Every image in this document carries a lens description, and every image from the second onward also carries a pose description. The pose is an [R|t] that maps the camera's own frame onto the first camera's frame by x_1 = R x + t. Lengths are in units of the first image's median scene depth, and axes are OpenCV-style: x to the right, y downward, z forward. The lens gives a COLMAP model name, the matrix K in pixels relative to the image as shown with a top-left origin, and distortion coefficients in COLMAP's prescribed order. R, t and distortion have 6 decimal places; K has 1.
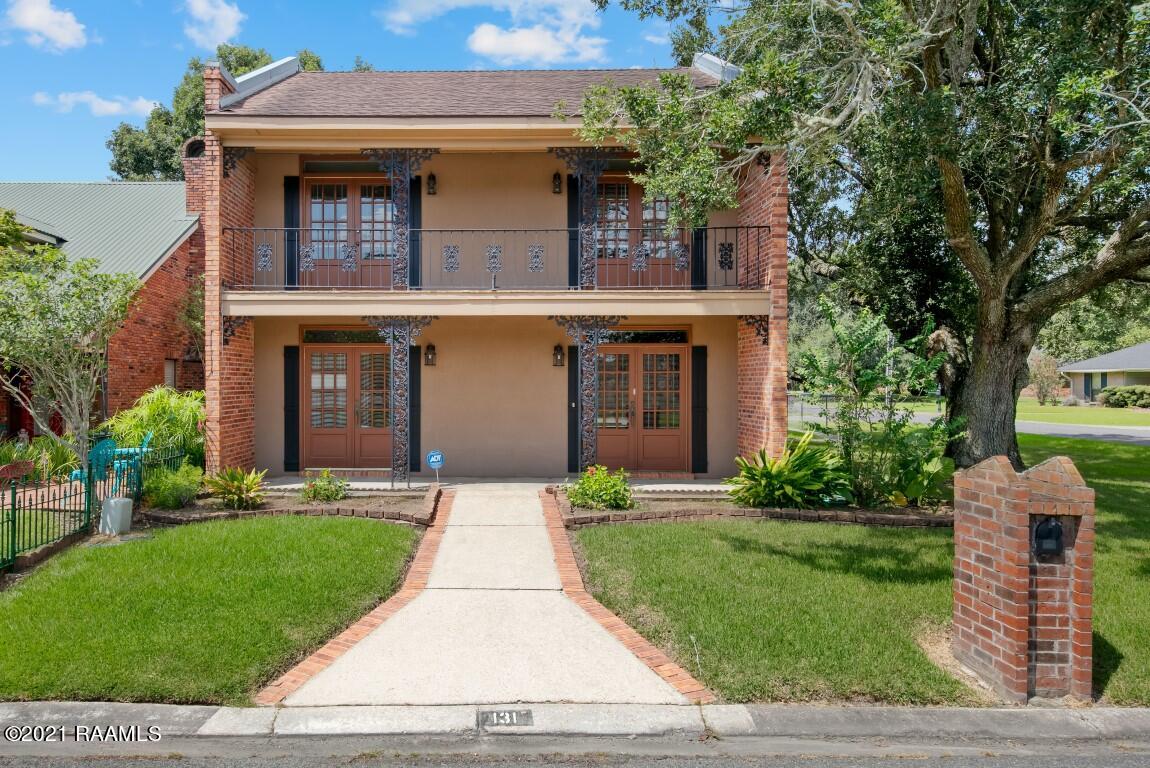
lens RADIAL K [[810.2, 0, 575.3], [0, 810.2, 383.2], [0, 0, 1]] dist [0.015317, -0.003124]
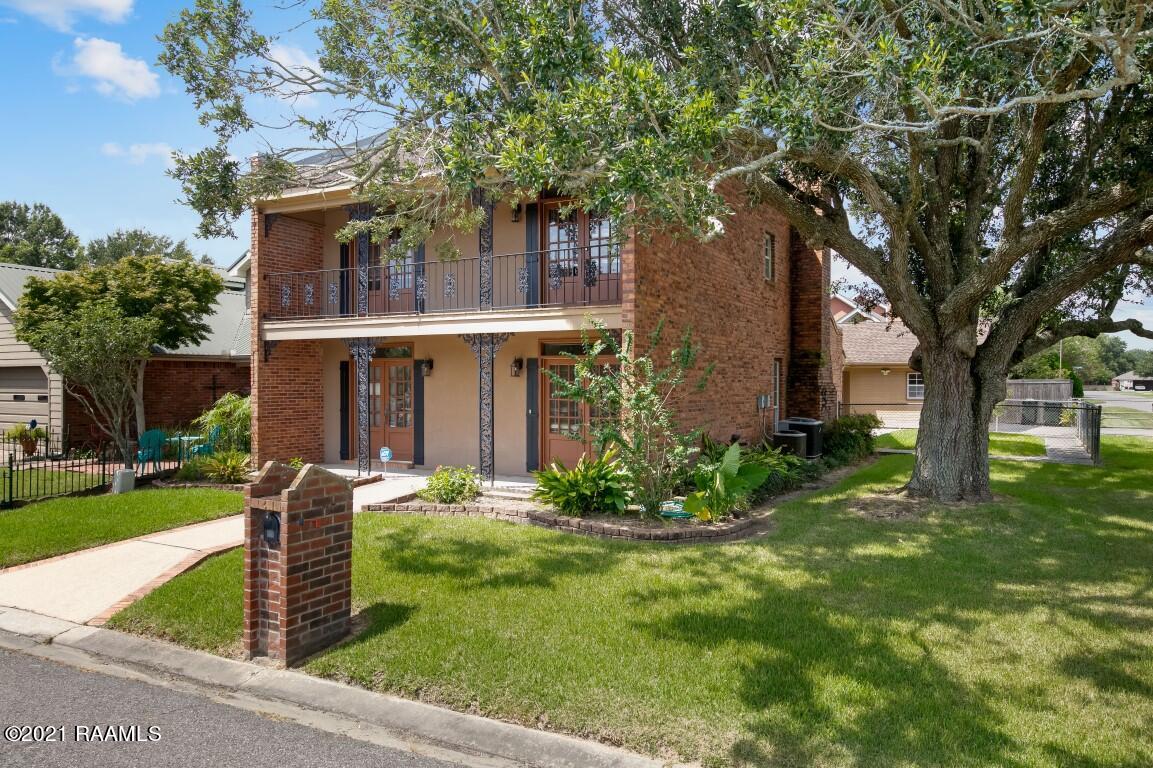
lens RADIAL K [[812.4, 0, 578.4], [0, 812.4, 383.7], [0, 0, 1]] dist [0.015317, -0.003124]
pose [[0.886118, 0.001723, -0.463456, 0.655396], [-0.002482, 0.999996, -0.001028, -0.011935], [0.463453, 0.002061, 0.886119, 0.053251]]
